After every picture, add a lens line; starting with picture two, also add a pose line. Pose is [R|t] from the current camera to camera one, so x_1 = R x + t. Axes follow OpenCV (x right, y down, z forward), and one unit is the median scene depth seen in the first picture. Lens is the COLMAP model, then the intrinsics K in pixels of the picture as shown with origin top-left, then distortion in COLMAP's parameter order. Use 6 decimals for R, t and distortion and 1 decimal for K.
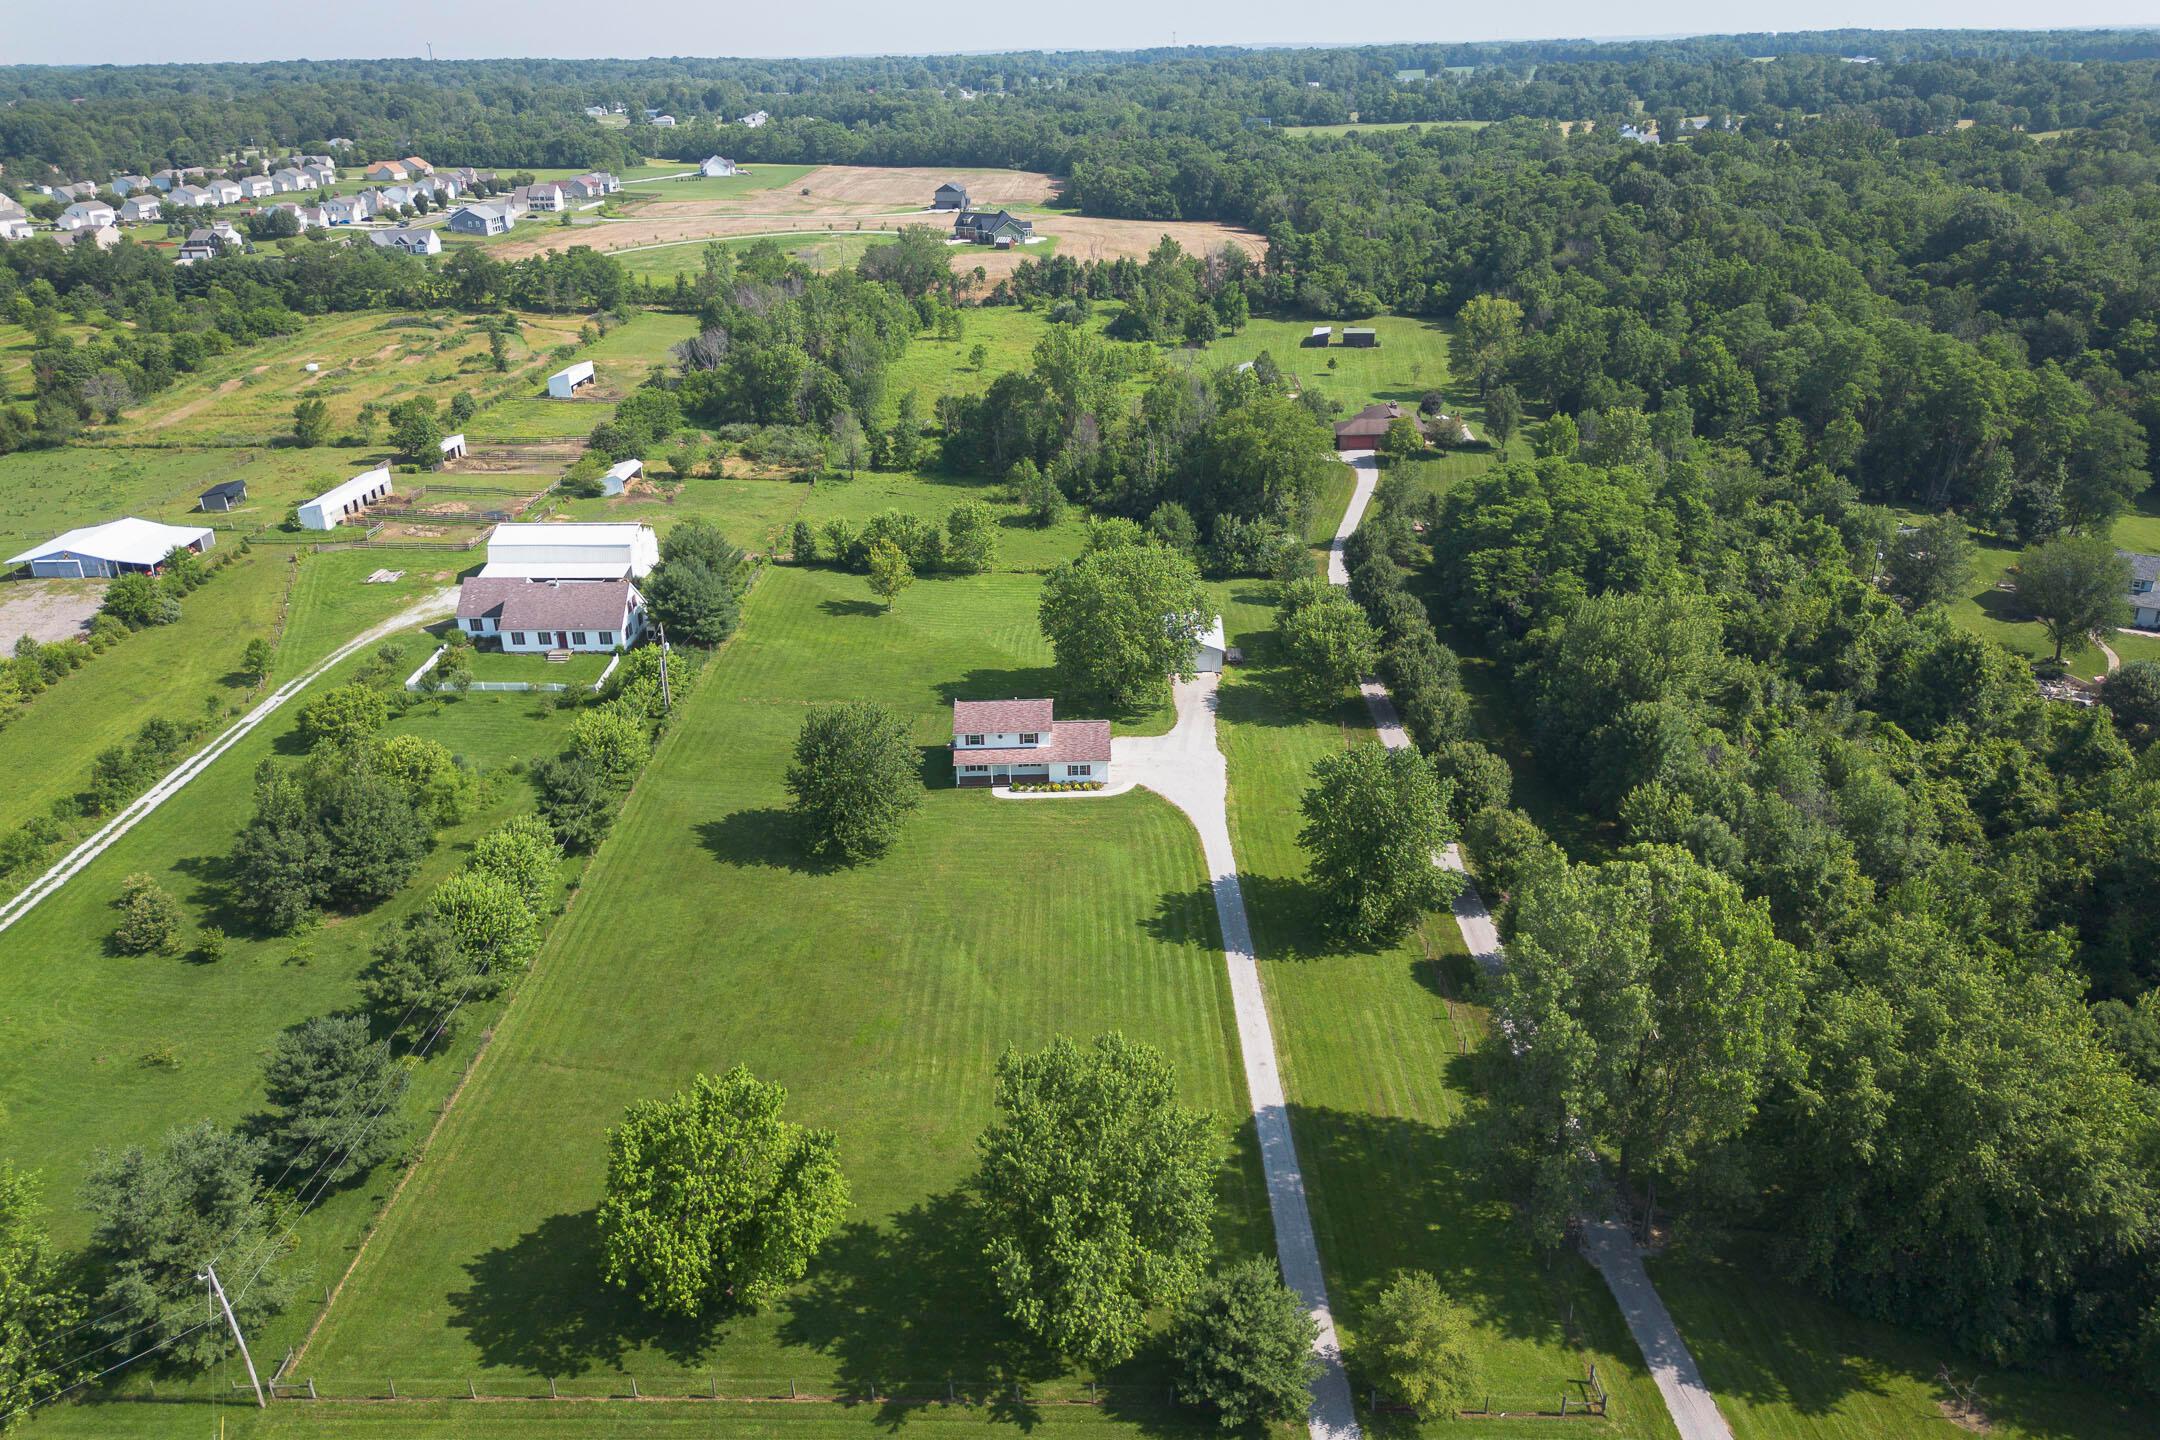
lens RADIAL K [[1554.1, 0, 1083.4], [0, 1554.1, 662.1], [0, 0, 1]] dist [0.096379, -0.128163]
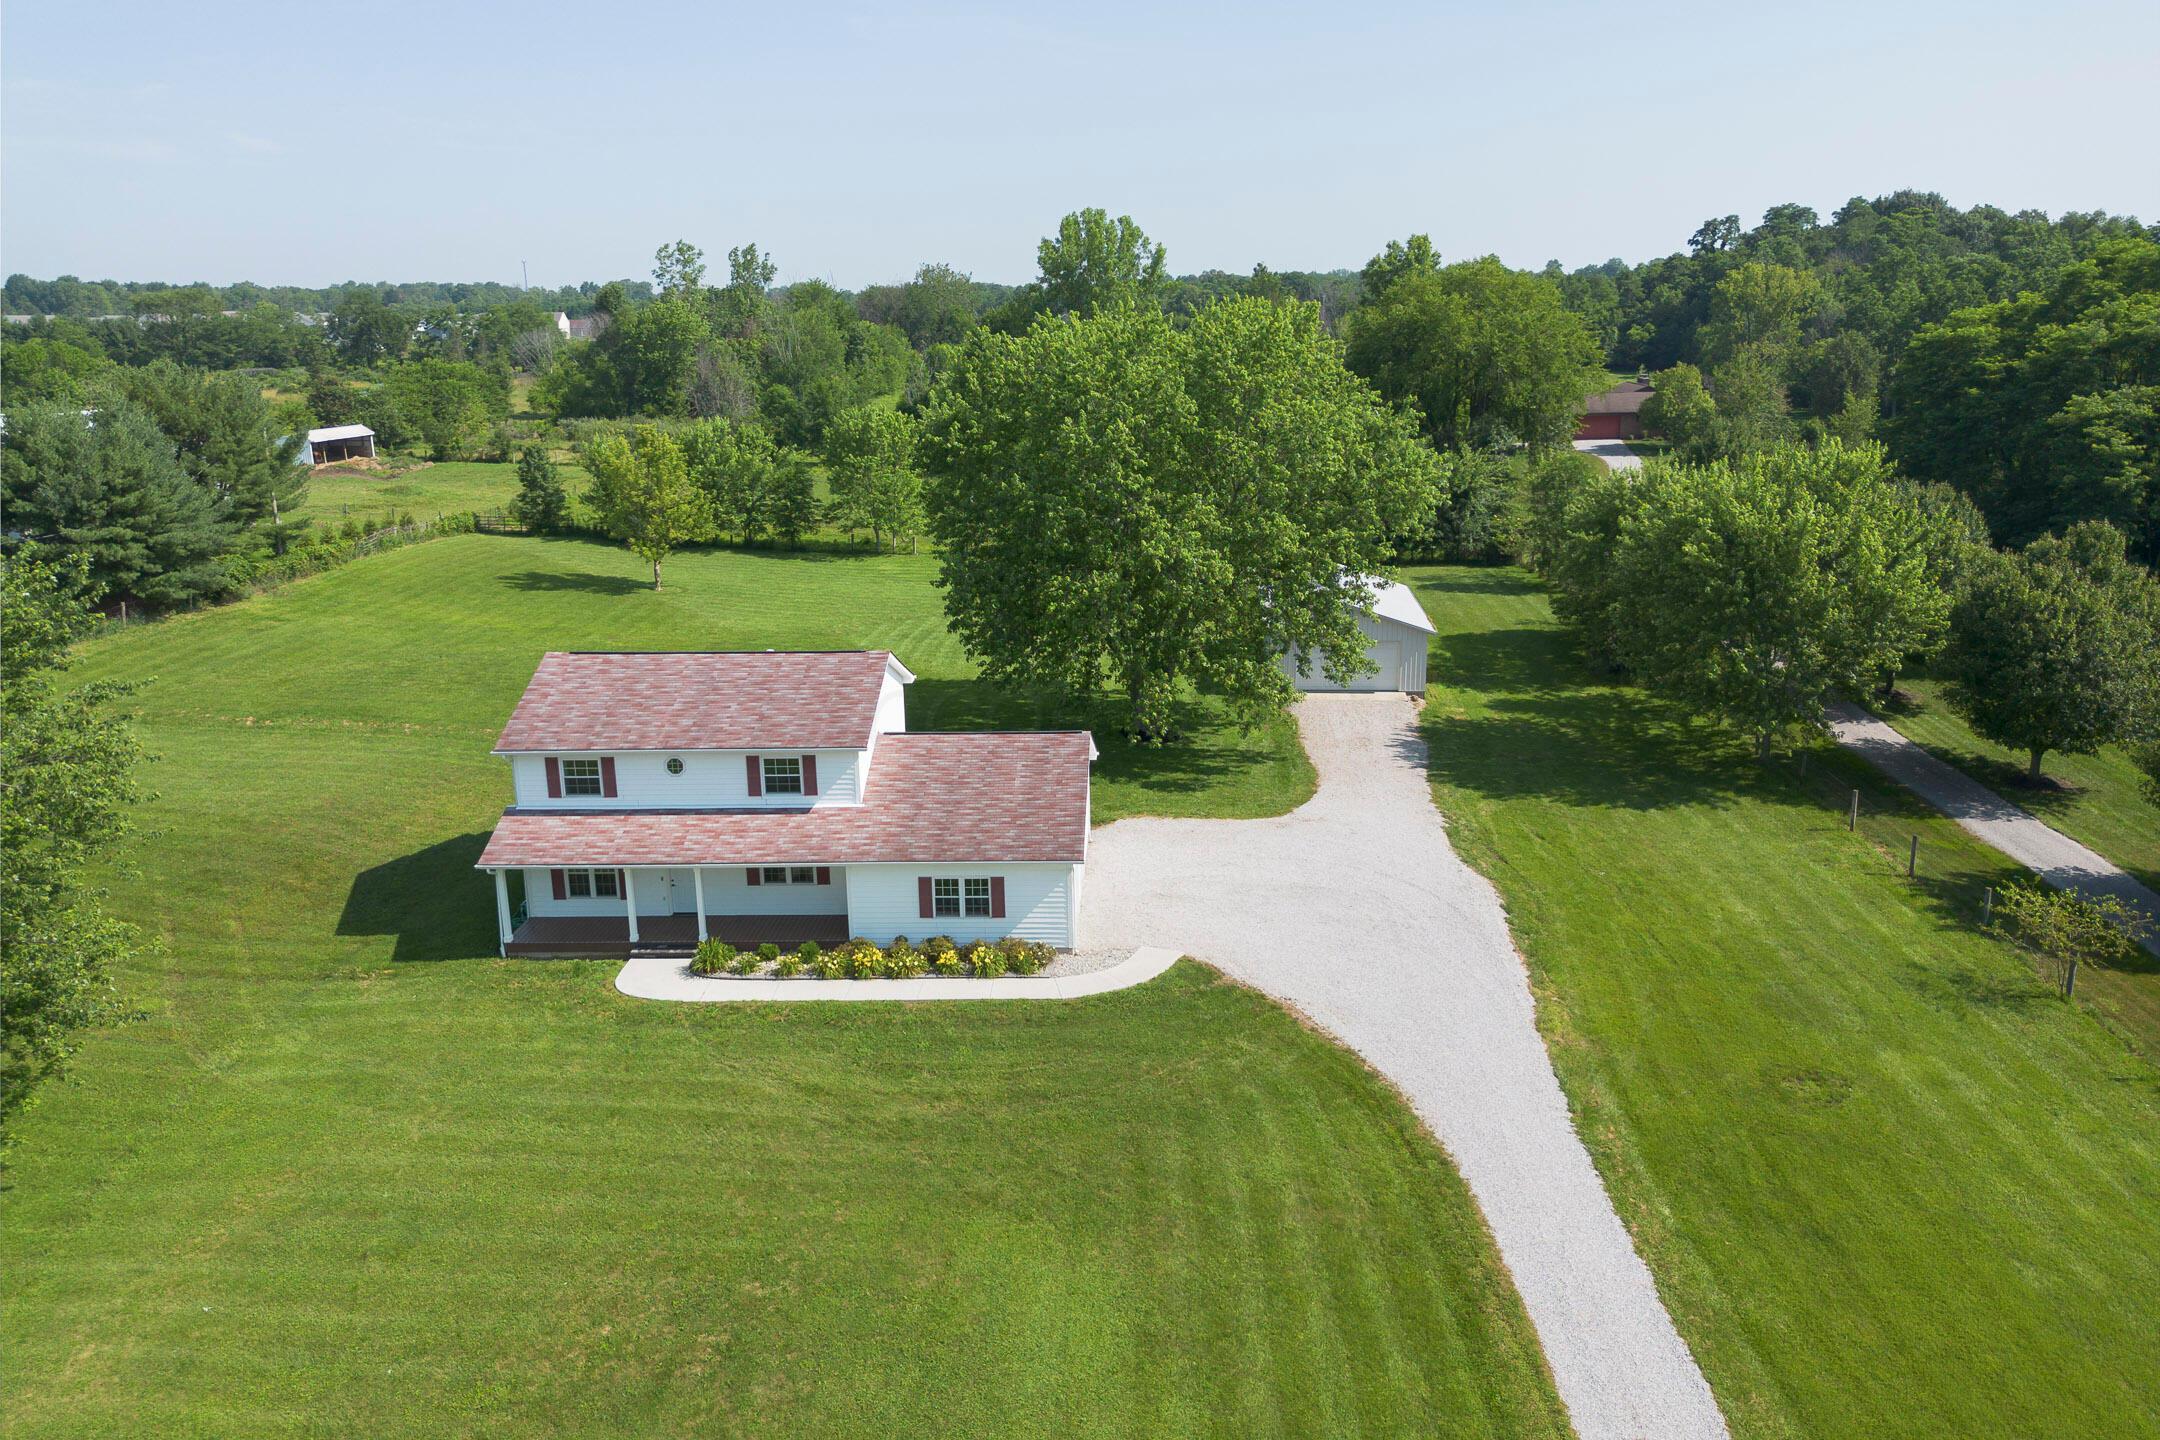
lens RADIAL K [[1554.1, 0, 1083.4], [0, 1554.1, 662.1], [0, 0, 1]] dist [0.096379, -0.128163]
pose [[0.998374, 0.012861, -0.055526, 0.026975], [-0.021076, 0.988460, -0.150006, 0.058961], [0.052956, 0.150932, 0.987125, 0.625216]]
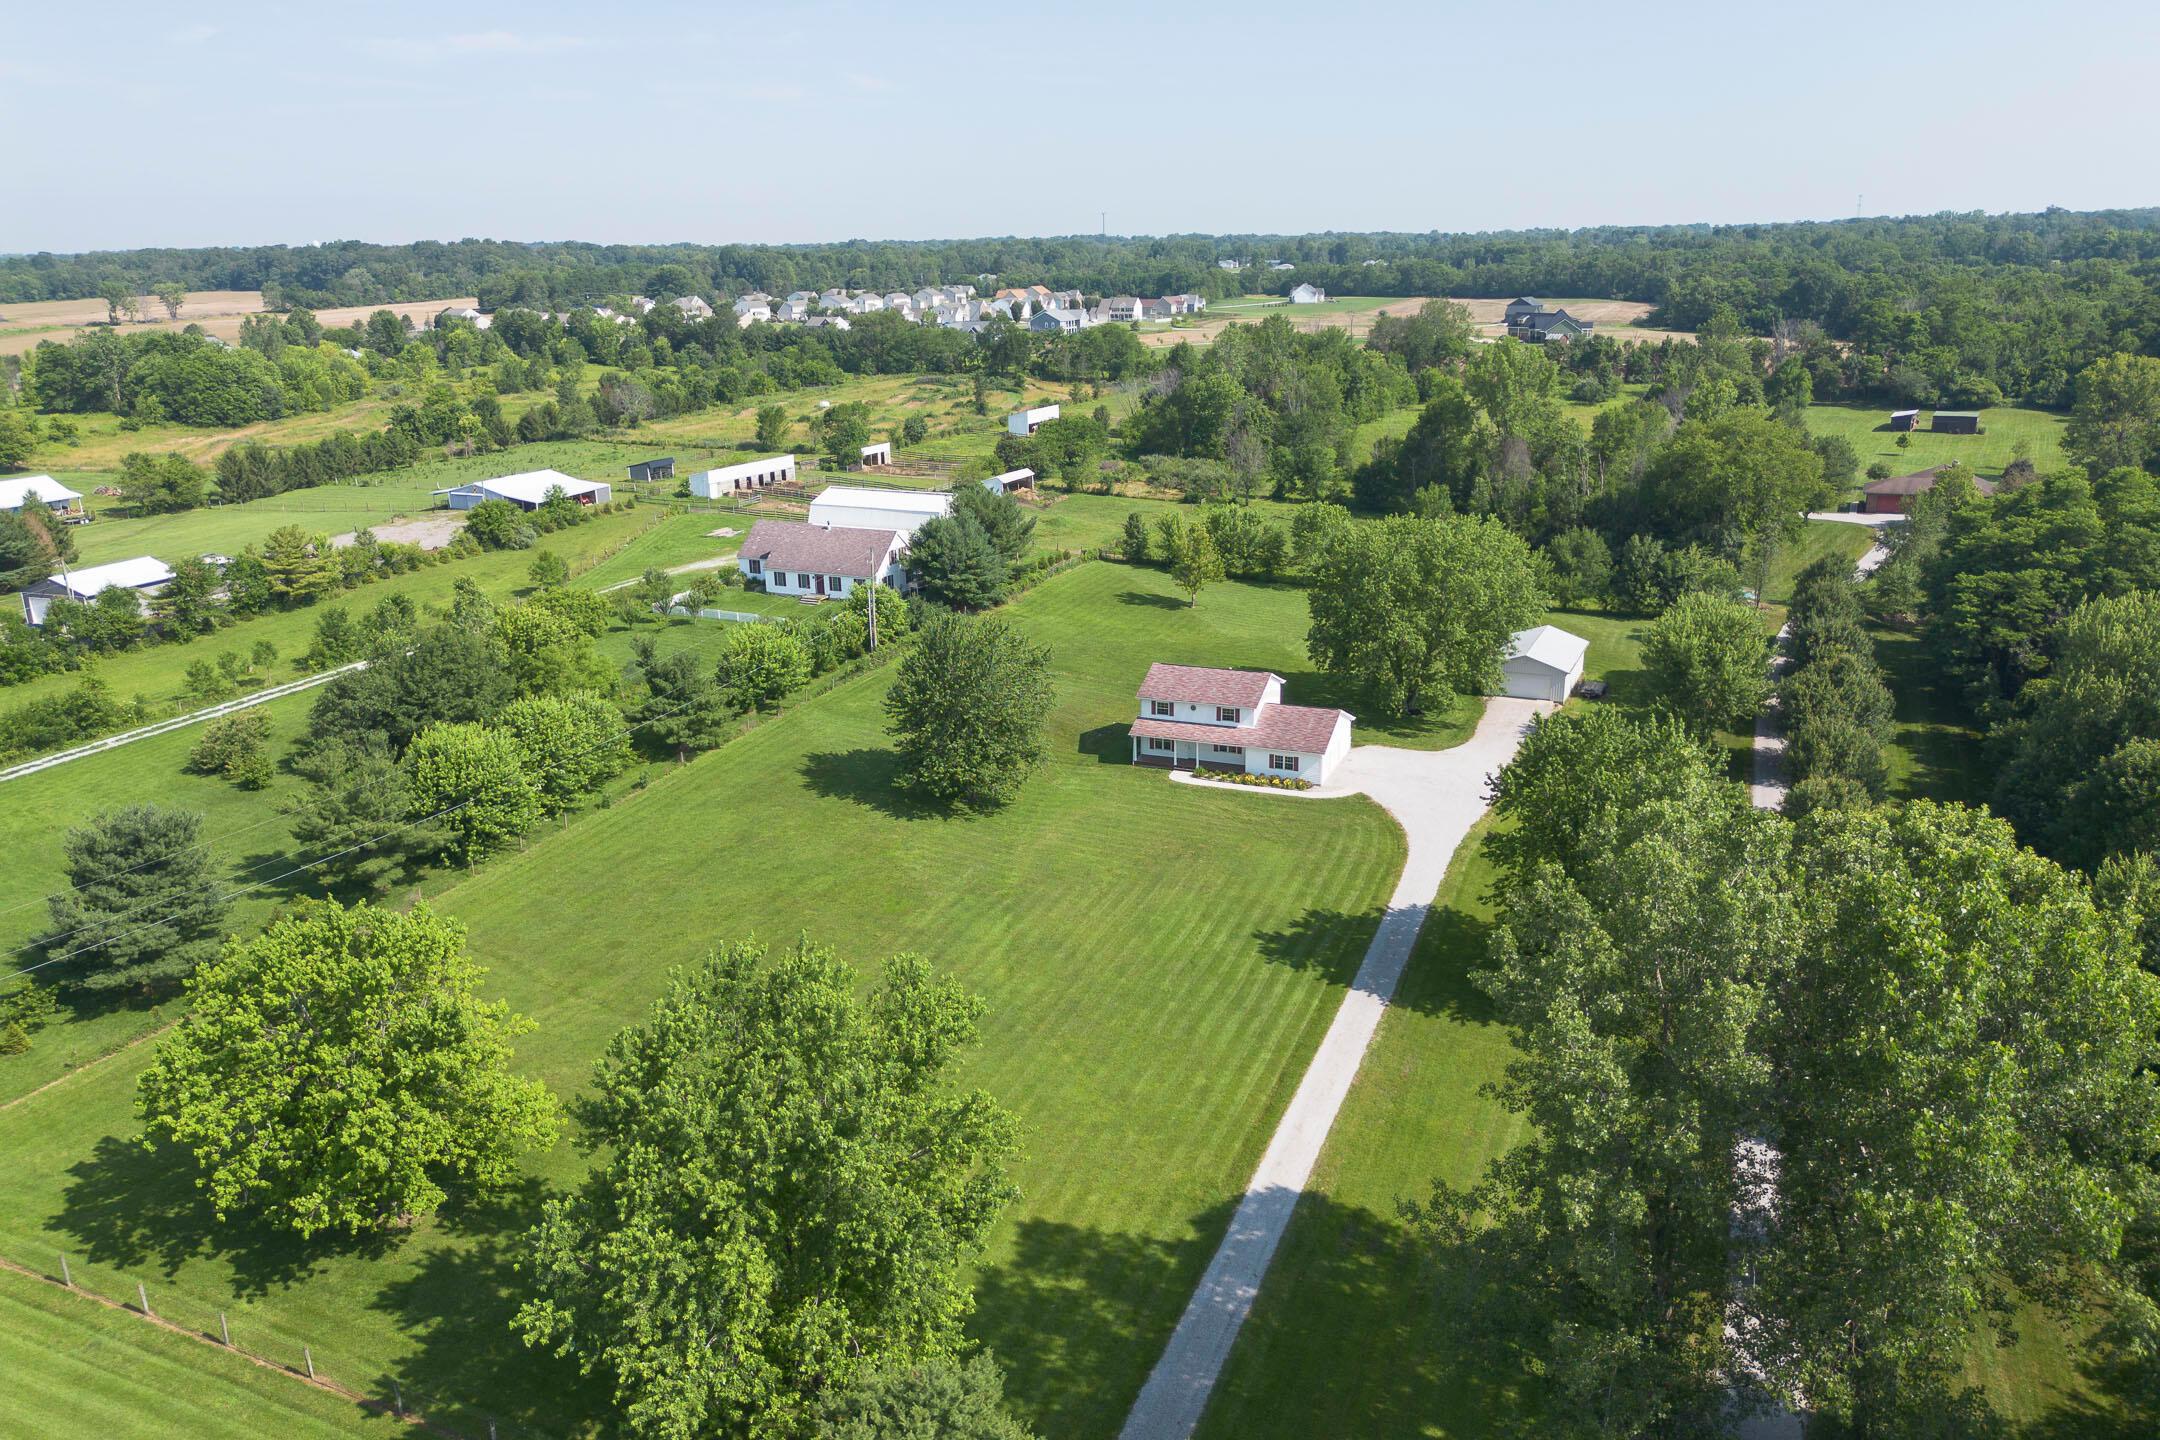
lens RADIAL K [[1522.7, 0, 1080.0], [0, 1522.7, 720.0], [0, 0, 1]] dist [0.096945, -0.112867]
pose [[0.920708, 0.117382, -0.372181, 0.154463], [-0.142740, 0.988902, -0.041222, 0.080012], [0.363212, 0.091078, 0.927244, 0.225593]]
